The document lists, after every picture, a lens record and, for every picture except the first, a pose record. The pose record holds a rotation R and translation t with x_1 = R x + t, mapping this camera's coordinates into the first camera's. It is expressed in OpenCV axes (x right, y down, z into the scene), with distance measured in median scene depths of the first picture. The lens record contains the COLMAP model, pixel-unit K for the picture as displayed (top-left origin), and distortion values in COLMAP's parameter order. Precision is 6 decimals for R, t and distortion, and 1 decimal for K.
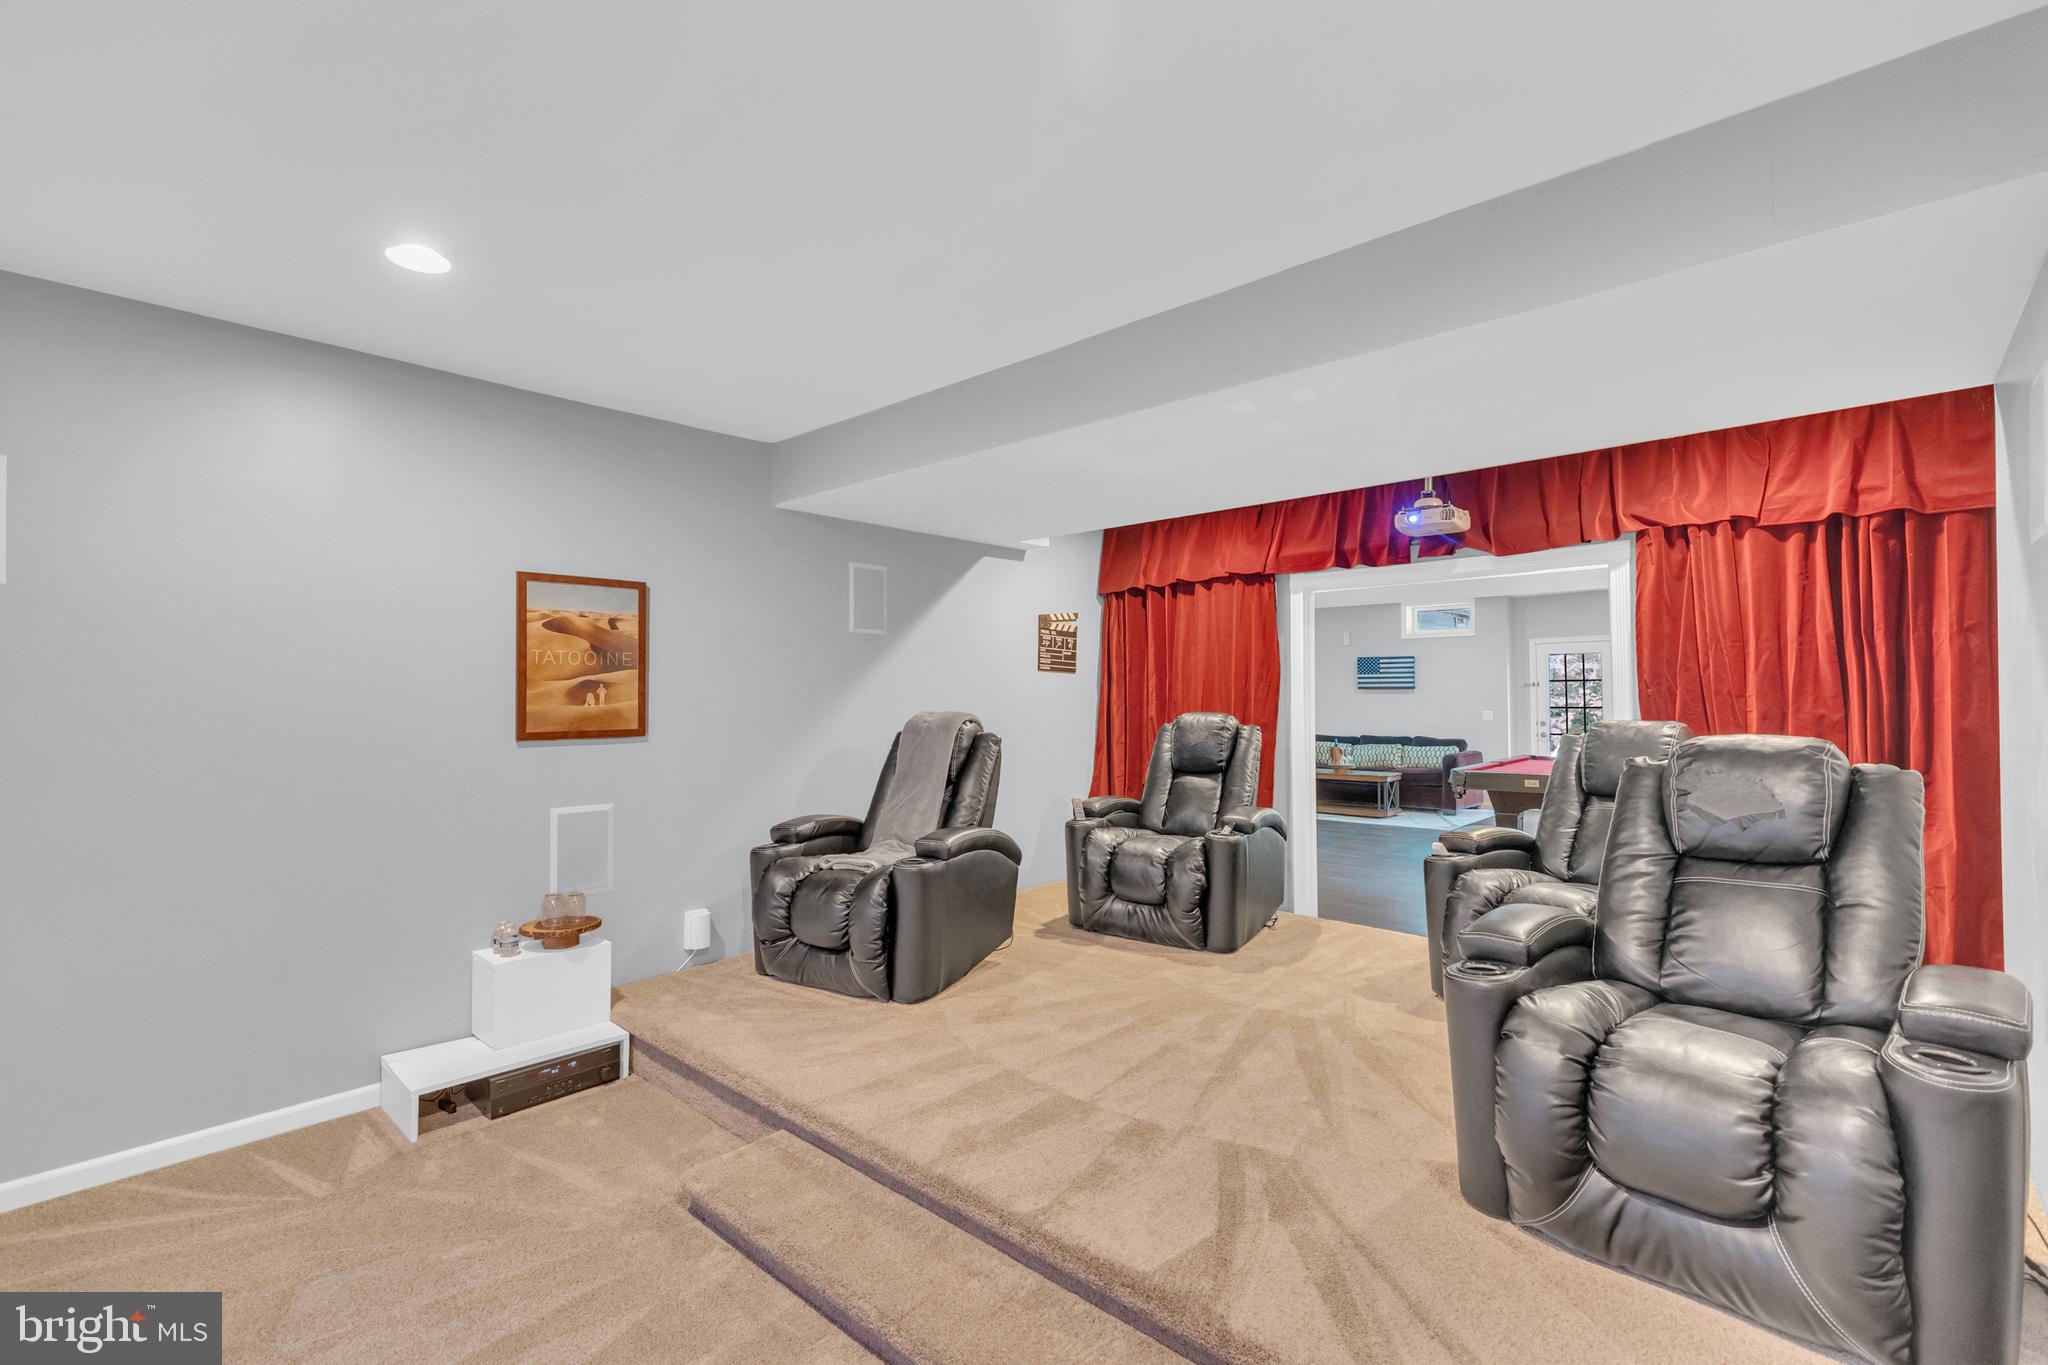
lens RADIAL K [[915.8, 0, 1019.4], [0, 915.8, 684.4], [0, 0, 1]] dist [0.000392, 0.000077]
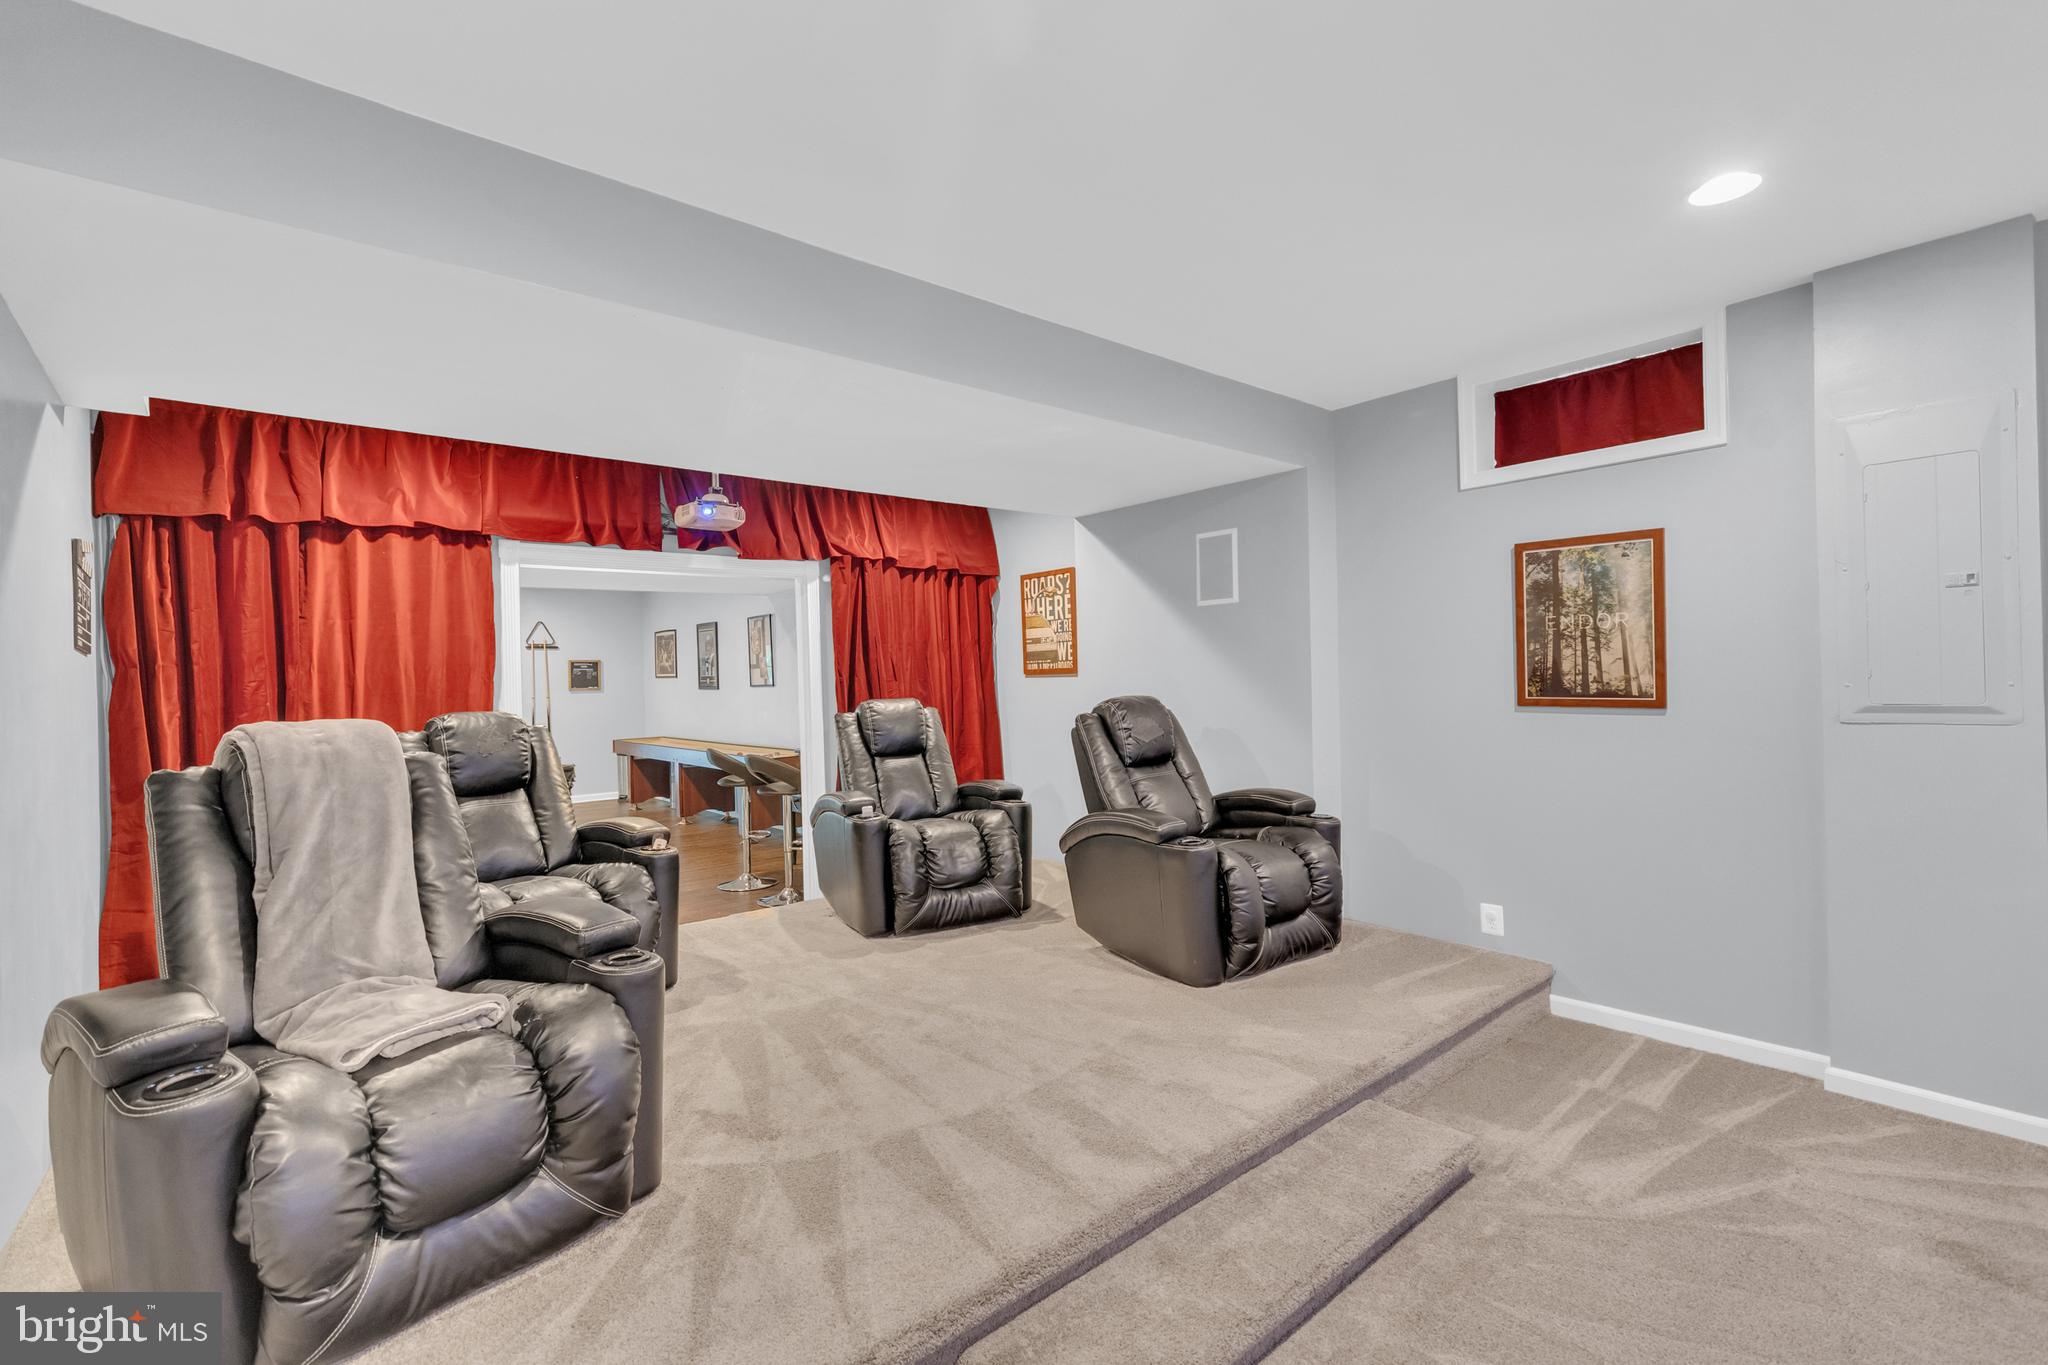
lens RADIAL K [[915.8, 0, 1019.4], [0, 915.8, 684.4], [0, 0, 1]] dist [0.000392, 0.000077]
pose [[0.122101, -0.009648, 0.992471, -0.624434], [0.007511, 0.999933, 0.008796, 0.006691], [-0.992489, 0.006380, 0.122165, 0.613257]]
